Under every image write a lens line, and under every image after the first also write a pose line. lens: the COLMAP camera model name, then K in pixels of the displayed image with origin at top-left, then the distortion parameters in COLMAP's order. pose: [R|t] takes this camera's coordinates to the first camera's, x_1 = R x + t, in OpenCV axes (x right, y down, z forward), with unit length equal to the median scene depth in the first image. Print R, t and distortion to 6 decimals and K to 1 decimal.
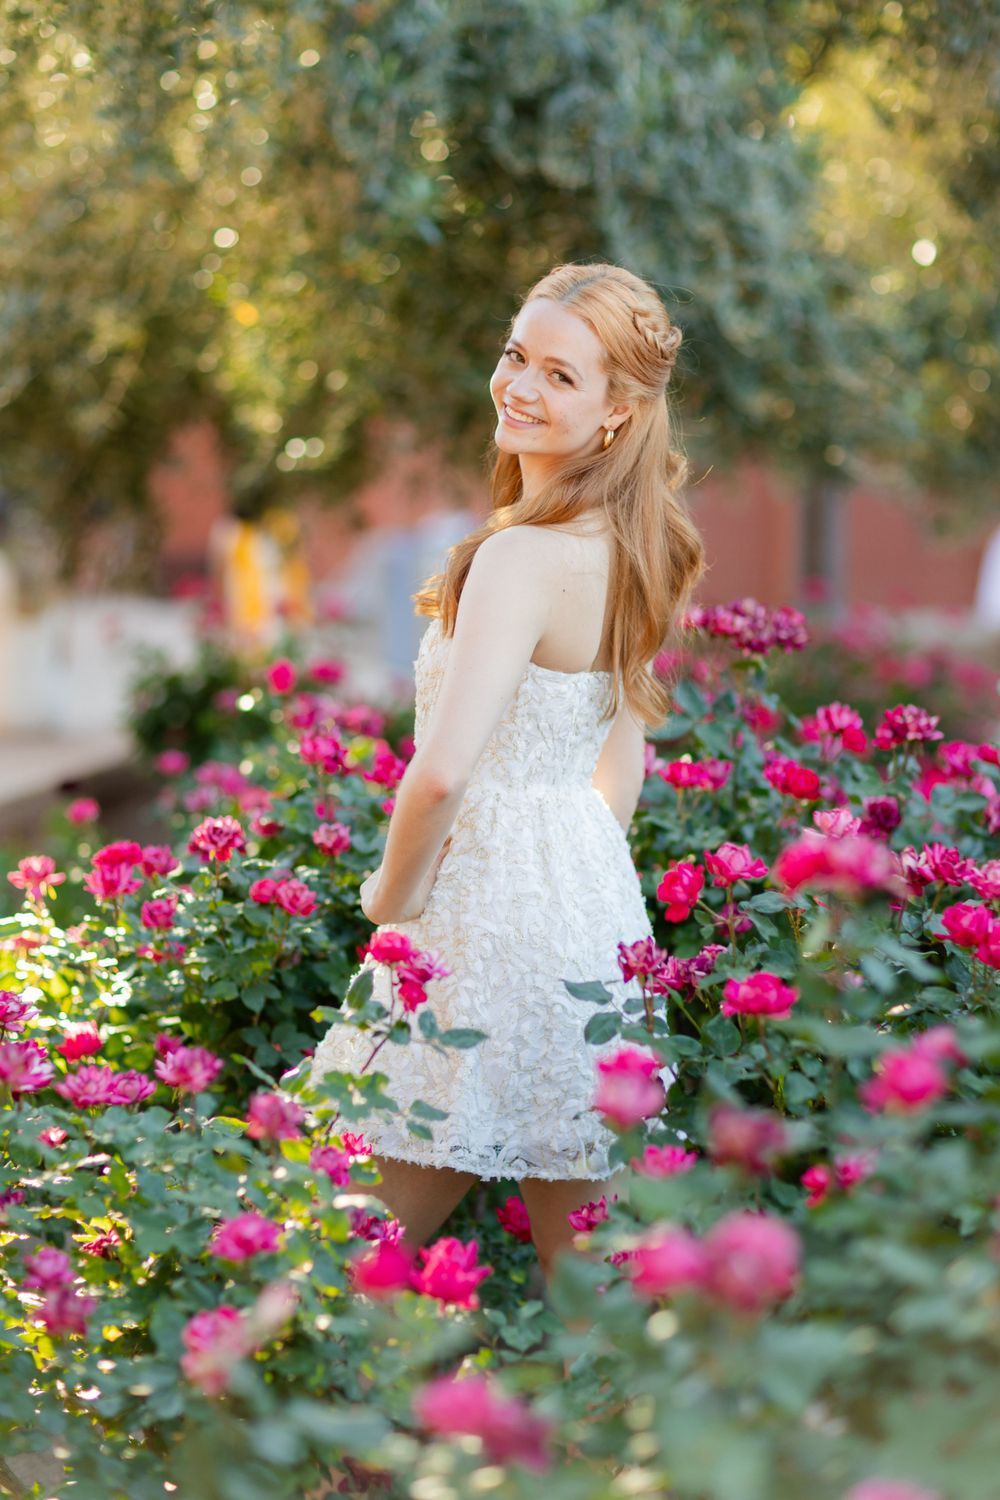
lens RADIAL K [[3543.0, 0, 500.0], [0, 3543.0, 750.0], [0, 0, 1]] dist [0.070869, -0.176875]
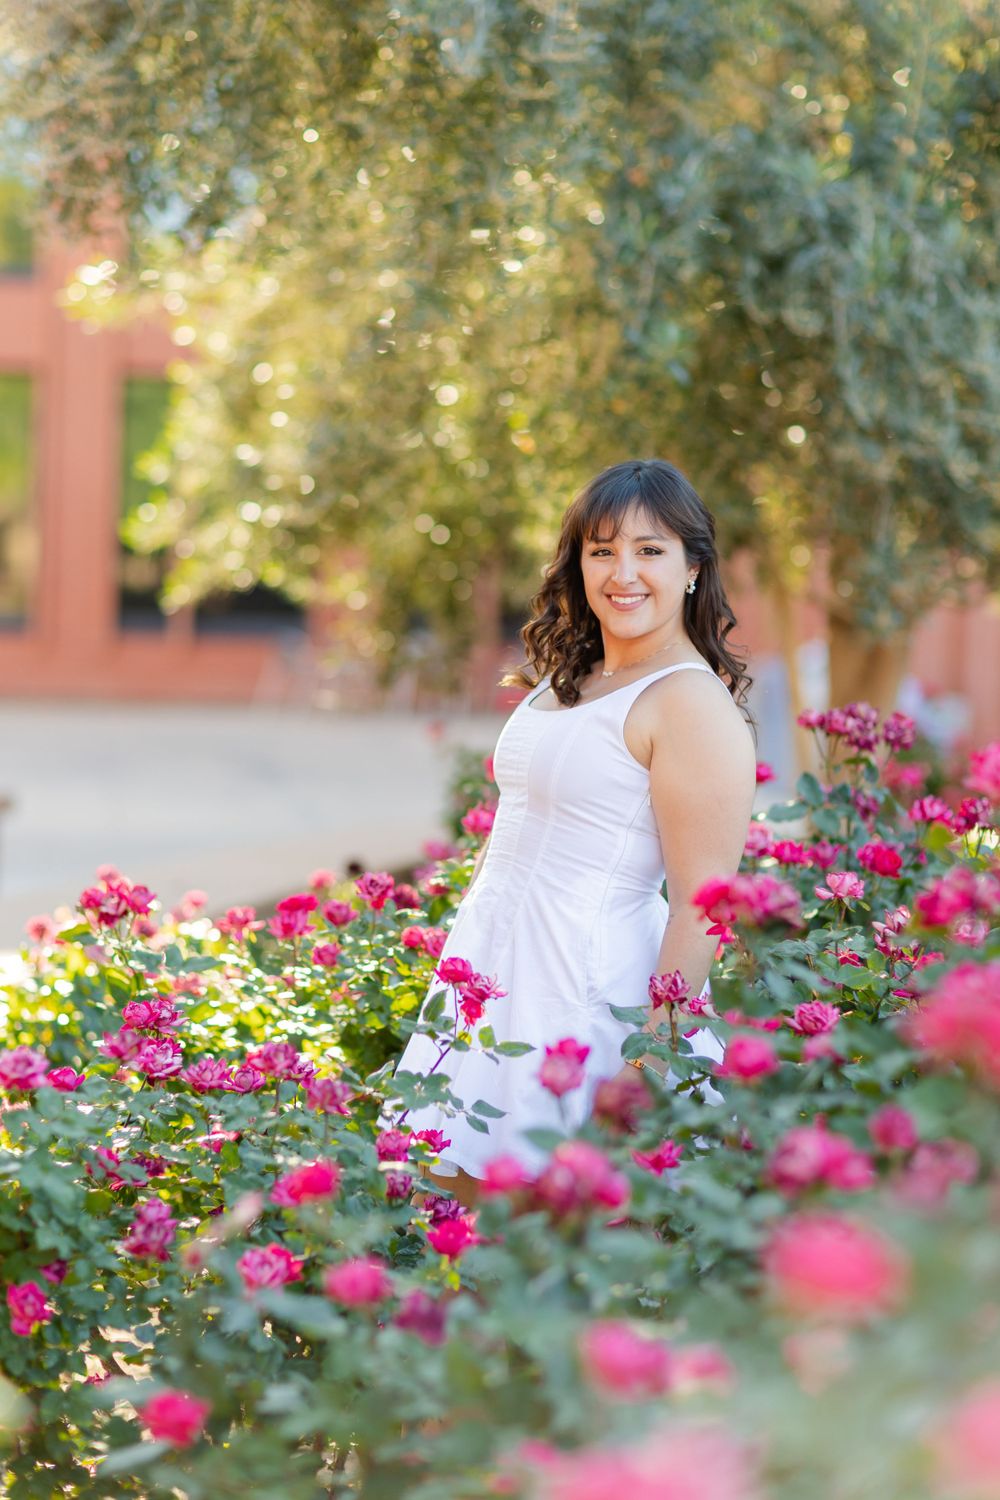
lens RADIAL K [[3543.0, 0, 500.0], [0, 3543.0, 750.0], [0, 0, 1]] dist [0.070869, -0.176875]
pose [[0.991956, 0.031678, -0.122556, 0.098889], [-0.036105, 0.998767, -0.034071, 0.016201], [0.121326, 0.038222, 0.991877, -0.152354]]
